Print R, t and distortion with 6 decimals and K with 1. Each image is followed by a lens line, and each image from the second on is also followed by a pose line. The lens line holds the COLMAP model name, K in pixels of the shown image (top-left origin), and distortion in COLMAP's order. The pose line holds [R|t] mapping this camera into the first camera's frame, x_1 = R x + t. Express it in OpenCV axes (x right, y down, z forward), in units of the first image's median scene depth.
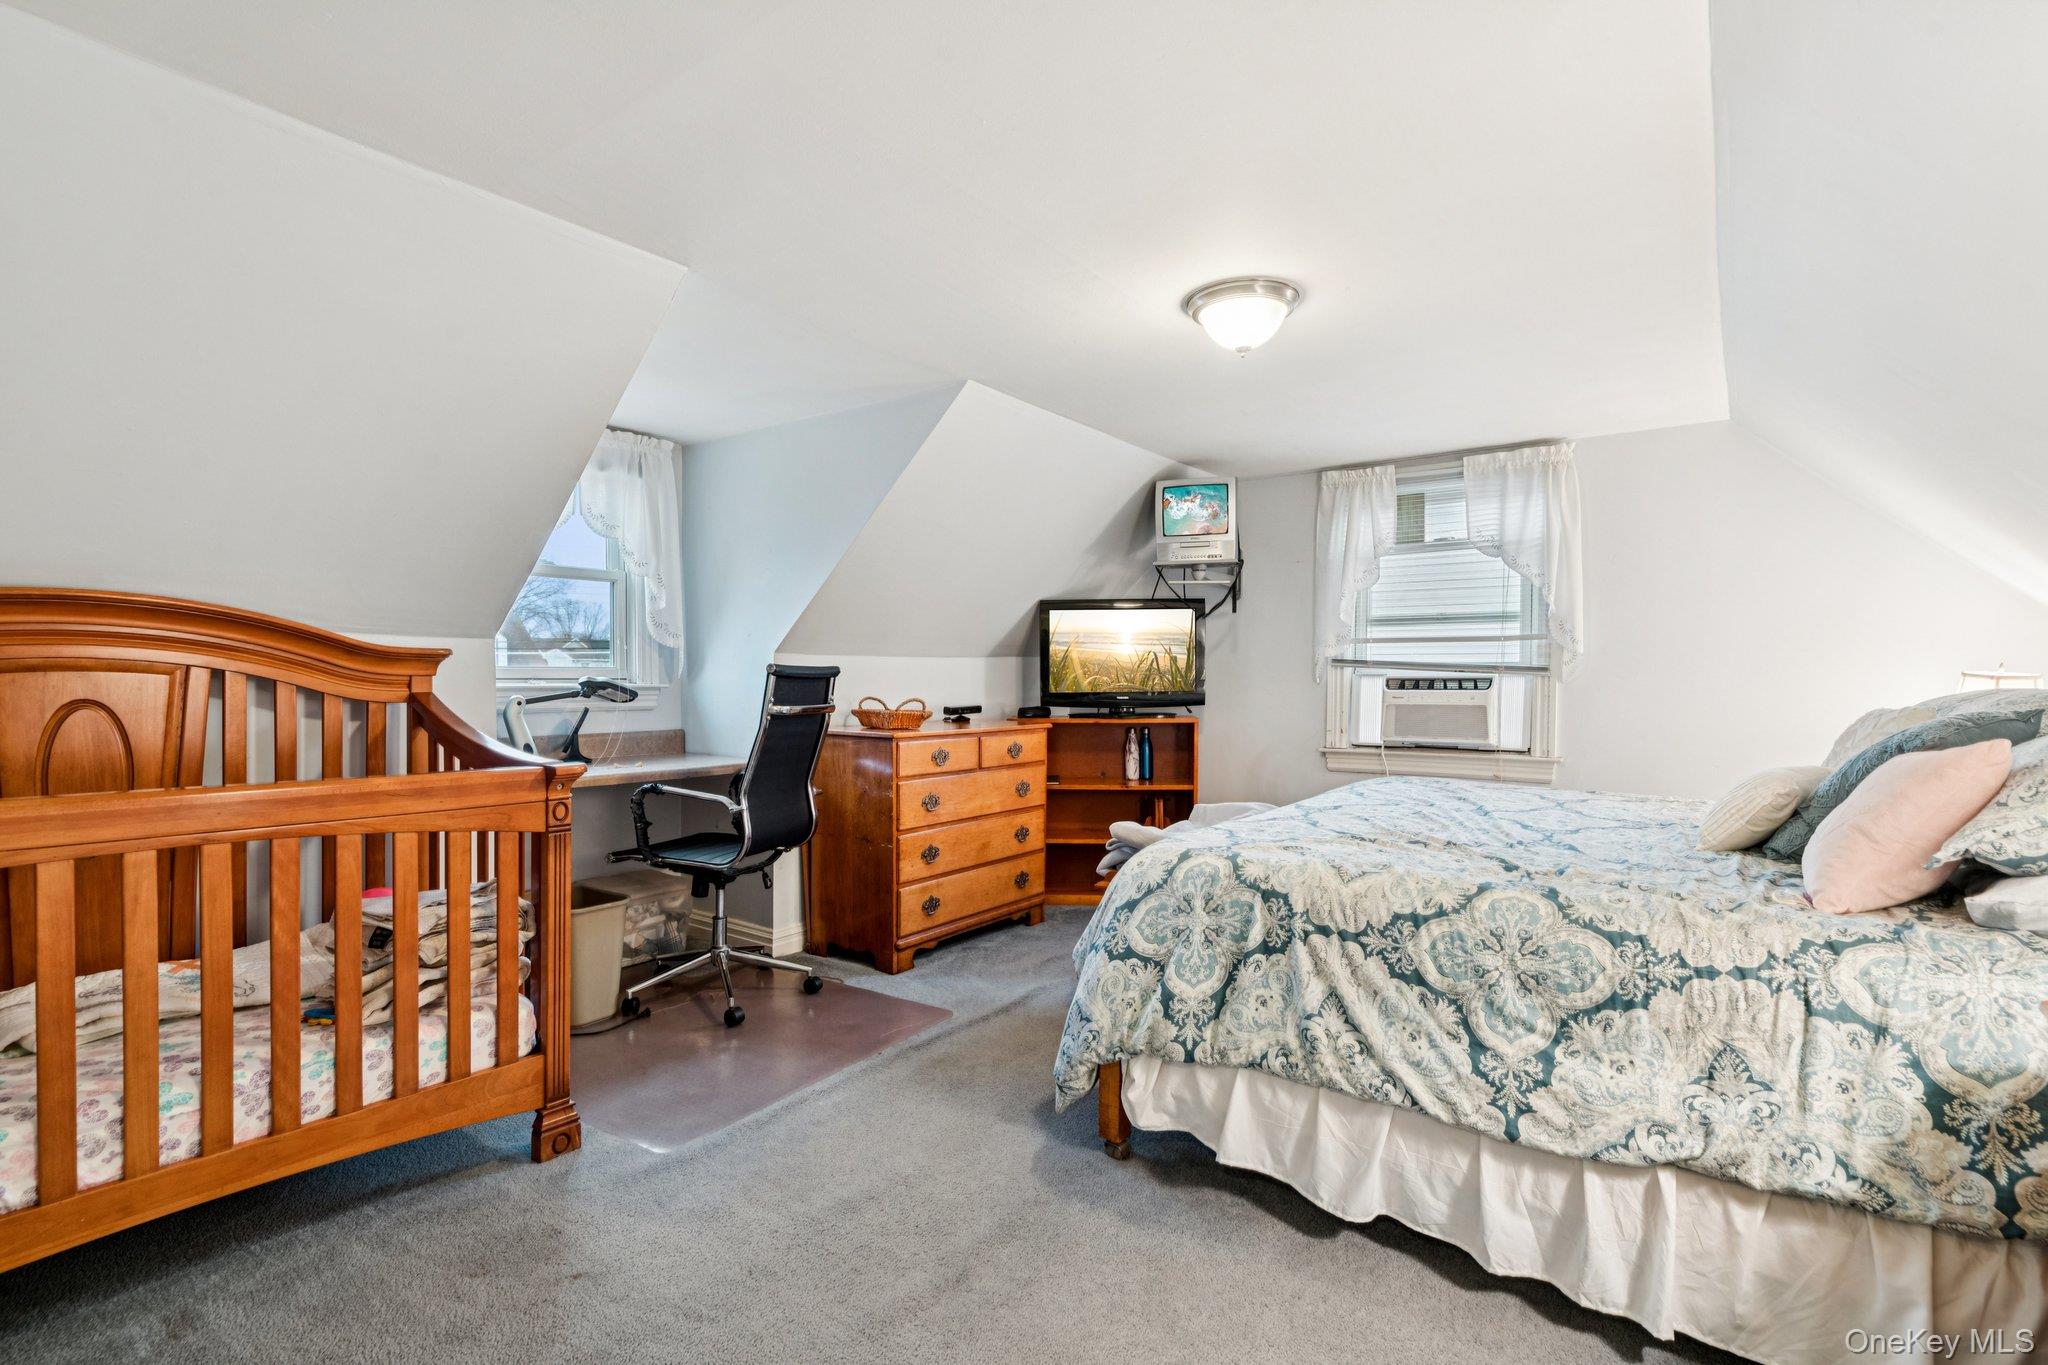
lens RADIAL K [[954.9, 0, 1026.4], [0, 954.9, 666.1], [0, 0, 1]] dist [0.002280, -0.001132]
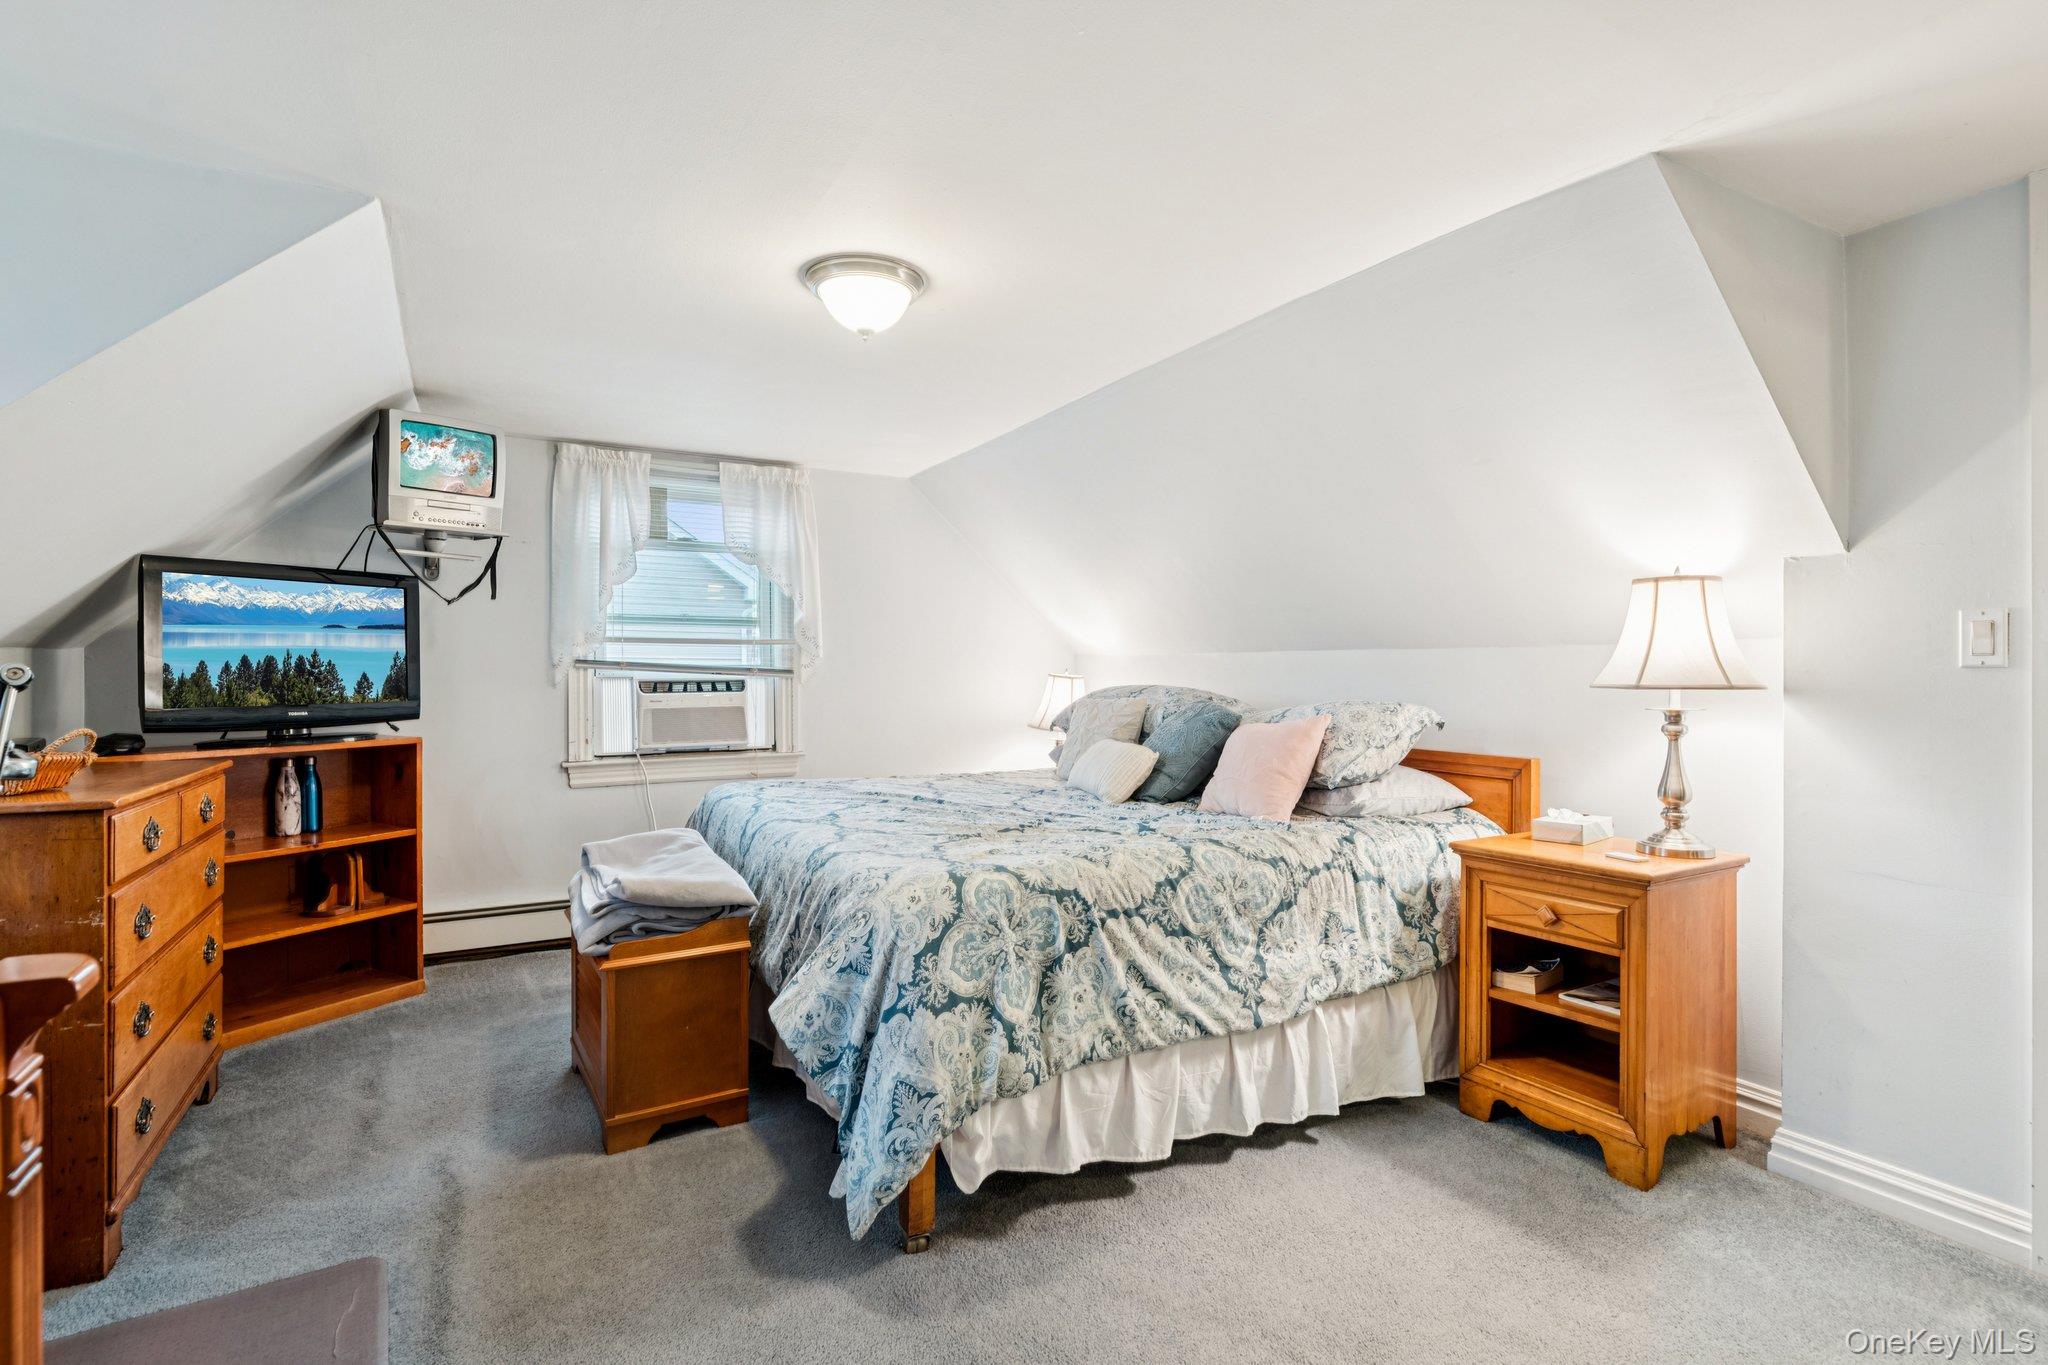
lens RADIAL K [[954.9, 0, 1026.4], [0, 954.9, 666.1], [0, 0, 1]] dist [0.002280, -0.001132]
pose [[0.423079, 0.004781, 0.906080, -0.728286], [-0.005637, 0.999981, -0.002644, -0.003761], [-0.906075, -0.003989, 0.423097, 0.630393]]
